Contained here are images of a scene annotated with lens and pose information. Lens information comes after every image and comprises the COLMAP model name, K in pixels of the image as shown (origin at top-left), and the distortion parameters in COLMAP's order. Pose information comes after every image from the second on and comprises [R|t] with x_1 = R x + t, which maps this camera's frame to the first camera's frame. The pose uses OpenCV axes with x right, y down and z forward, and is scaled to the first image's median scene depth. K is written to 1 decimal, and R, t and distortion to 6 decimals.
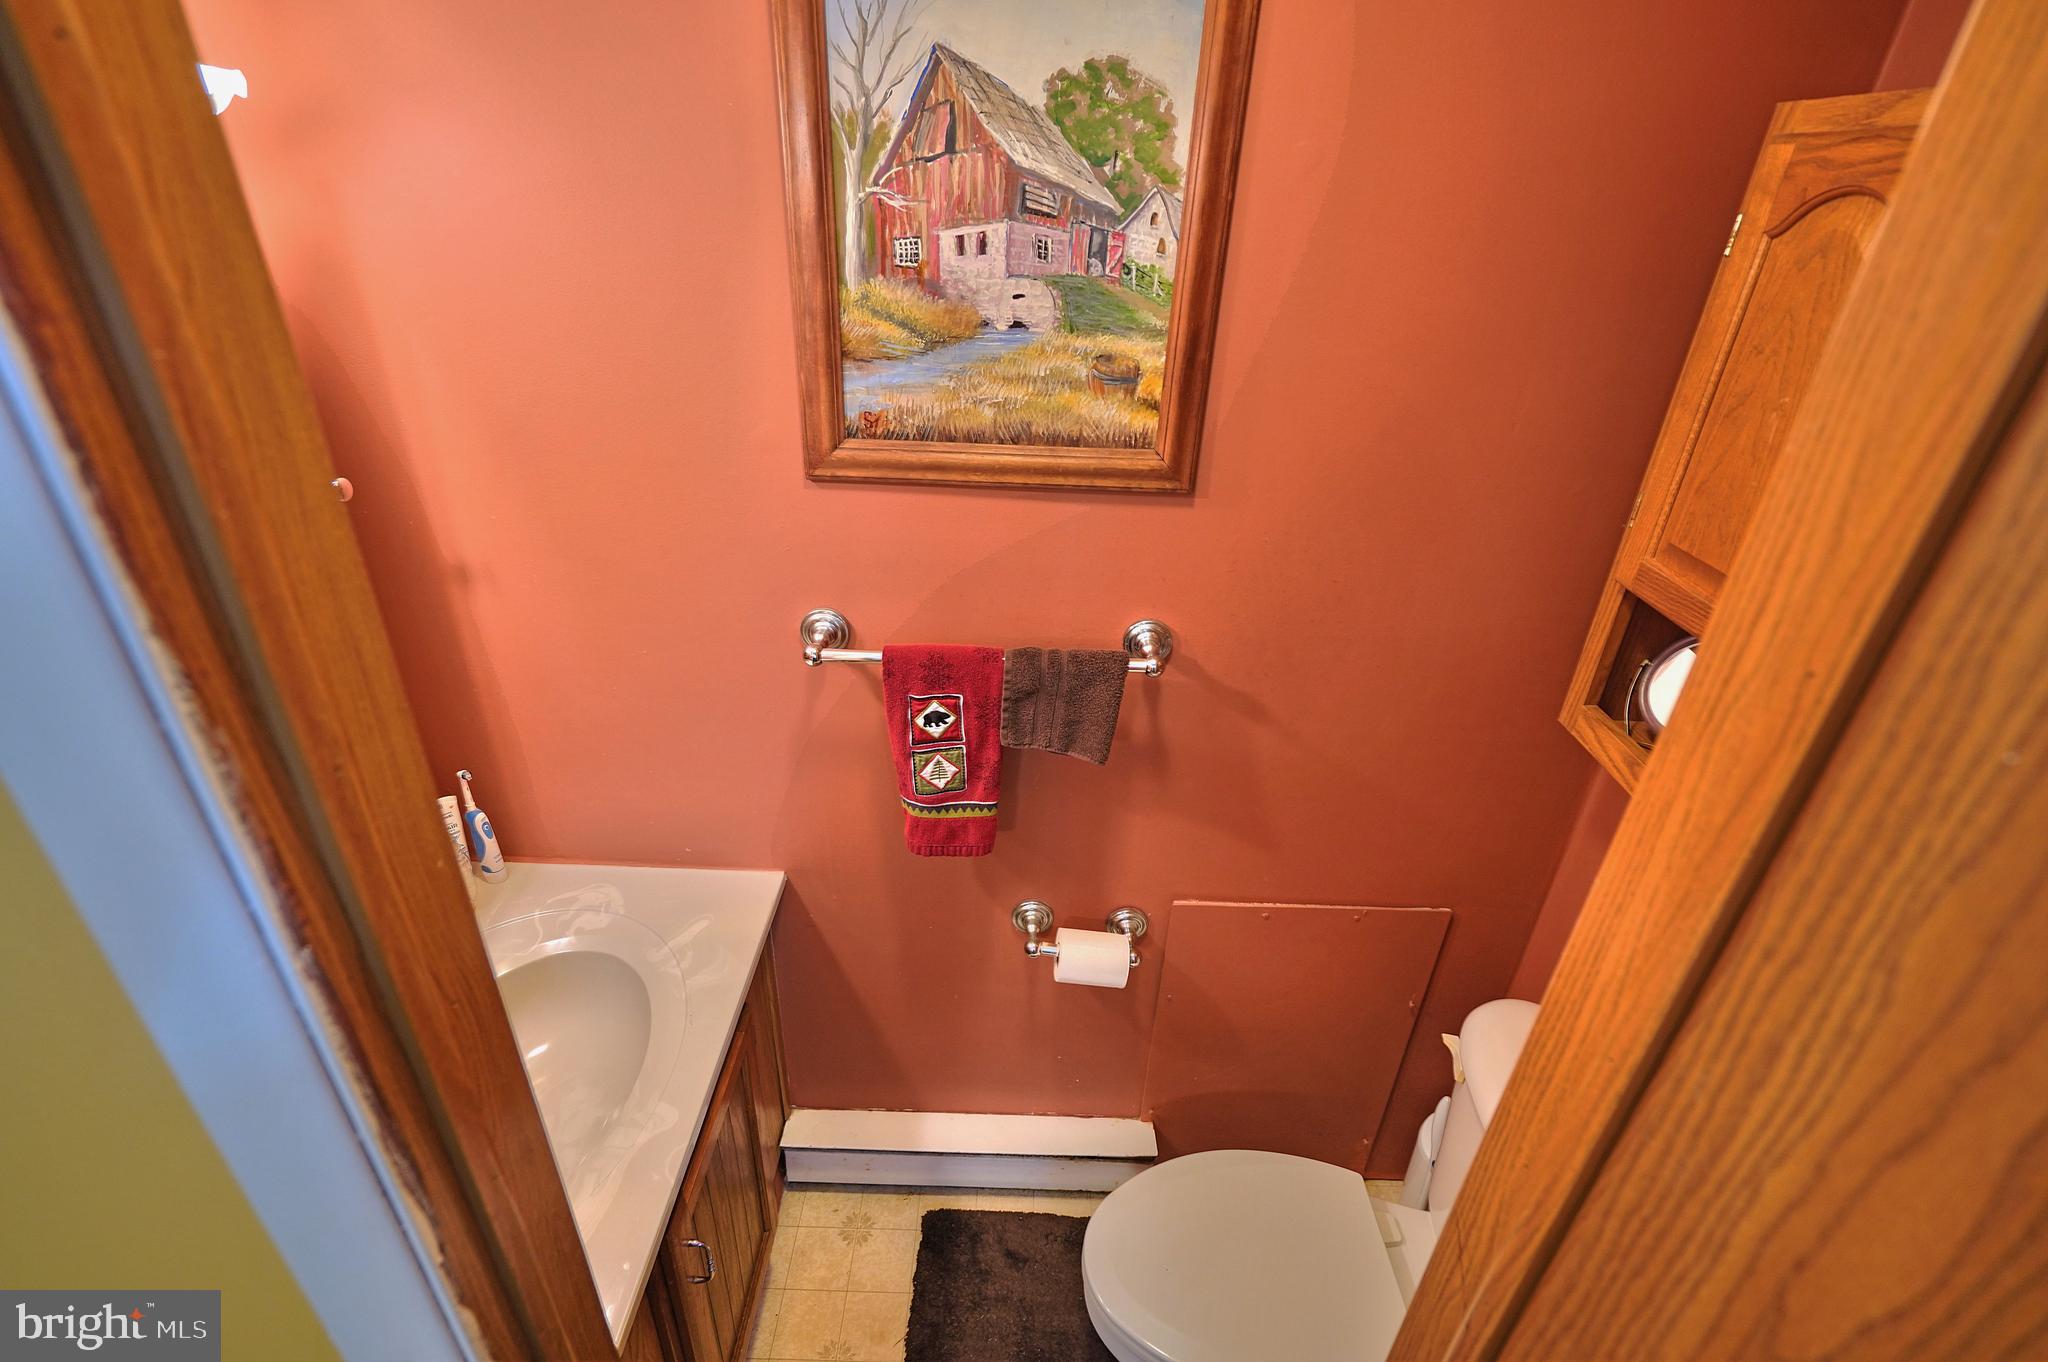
lens RADIAL K [[926.0, 0, 1019.9], [0, 926.0, 678.4], [0, 0, 1]] dist [-0.000032, 0.001018]
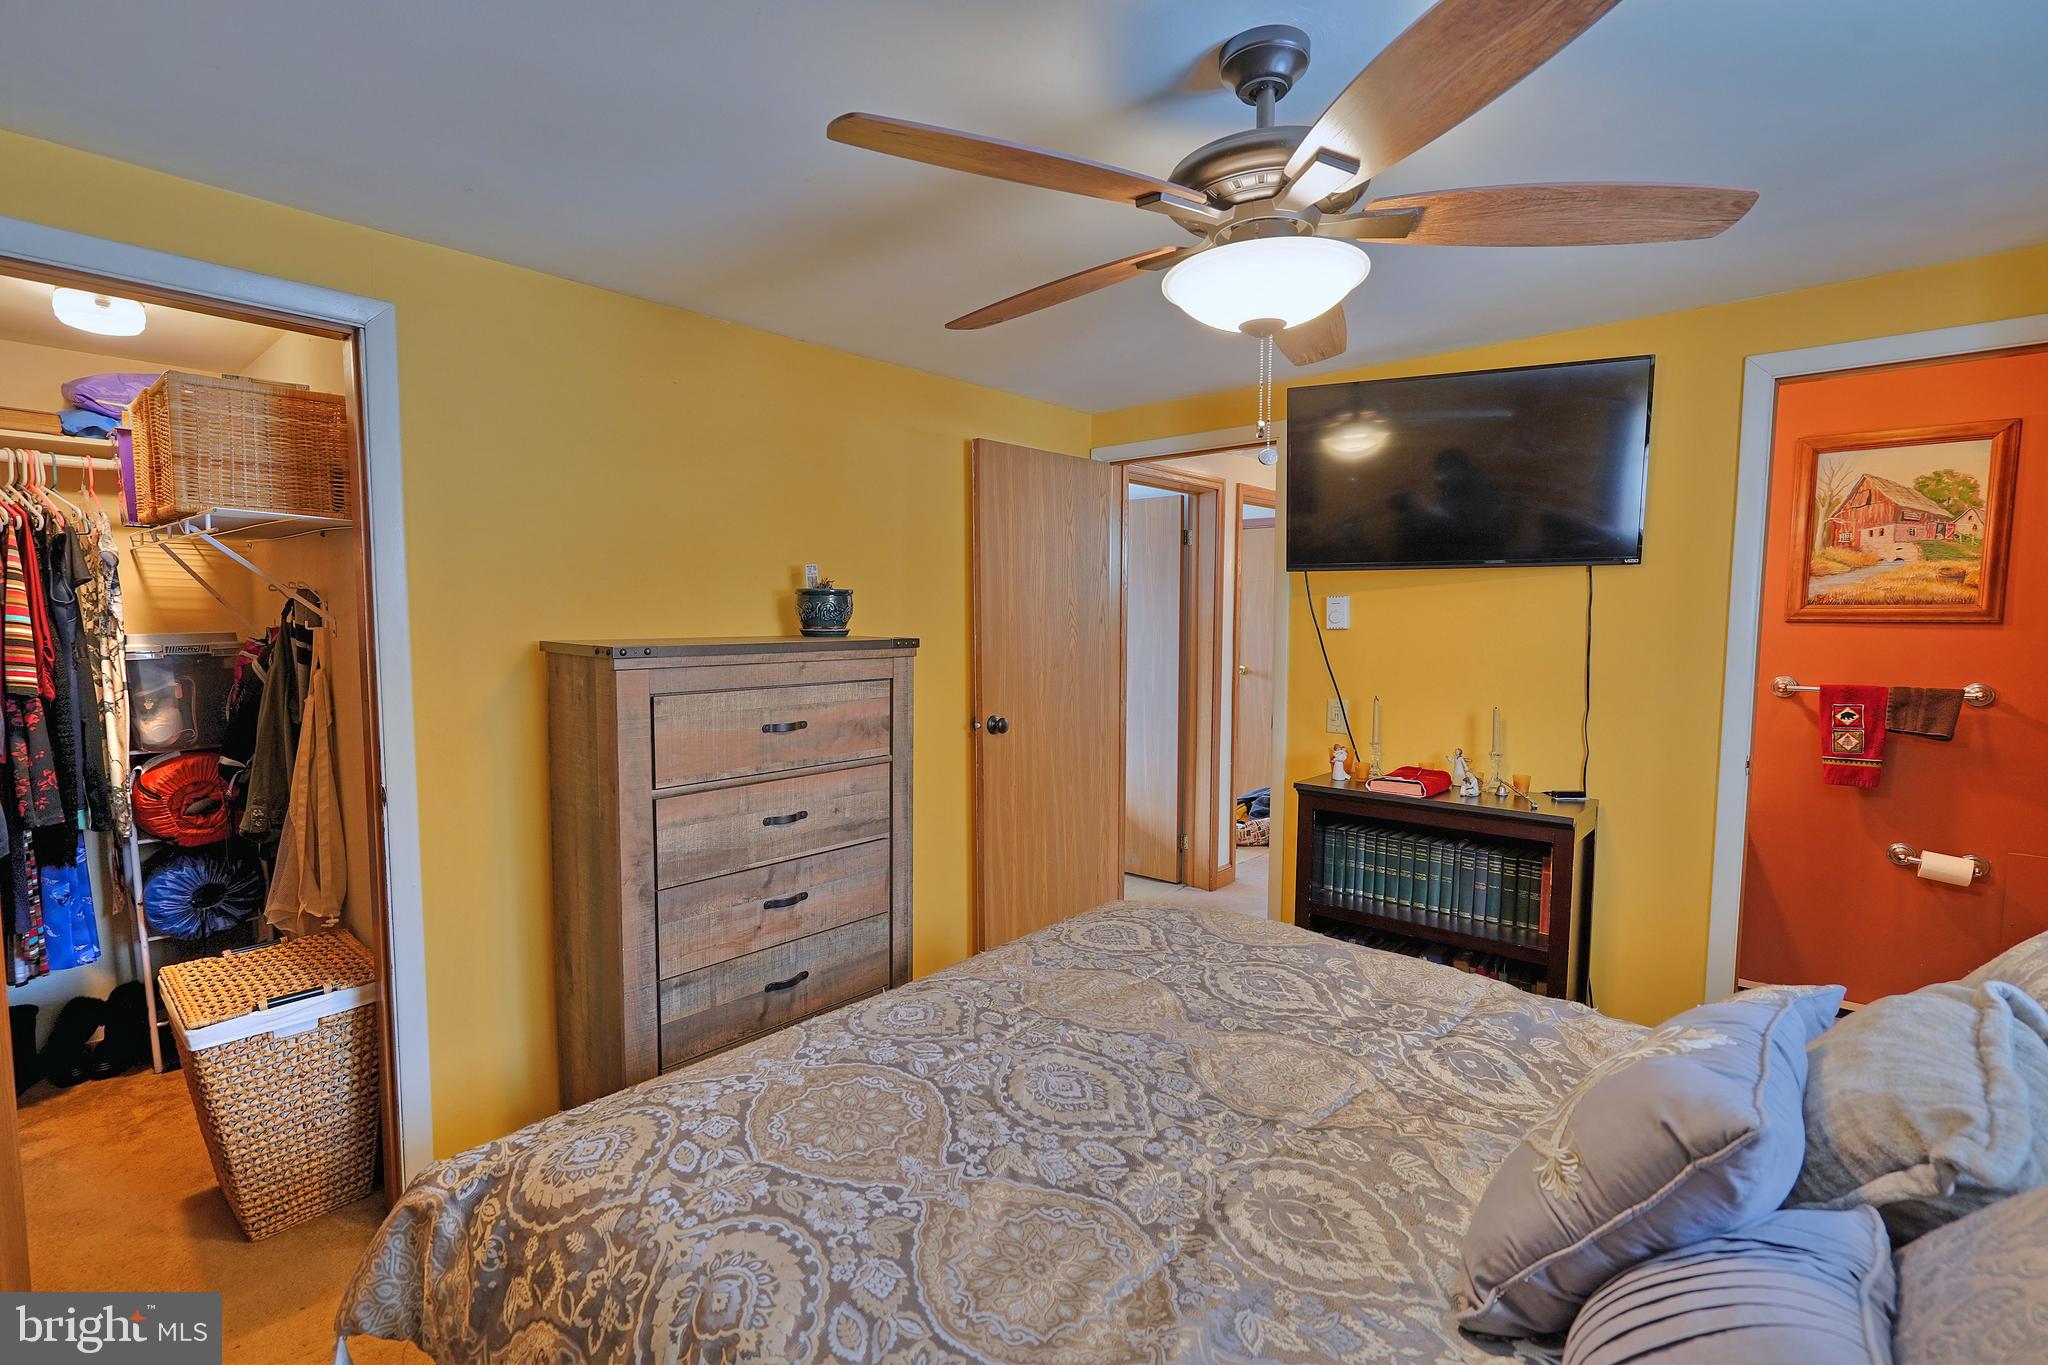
lens RADIAL K [[926.0, 0, 1019.9], [0, 926.0, 679.9], [0, 0, 1]] dist [-0.000032, 0.001018]
pose [[0.745805, 0.015796, -0.665977, -0.101327], [-0.296899, 0.902820, -0.311074, 1.427197], [0.596344, 0.429729, 0.678017, -2.041153]]
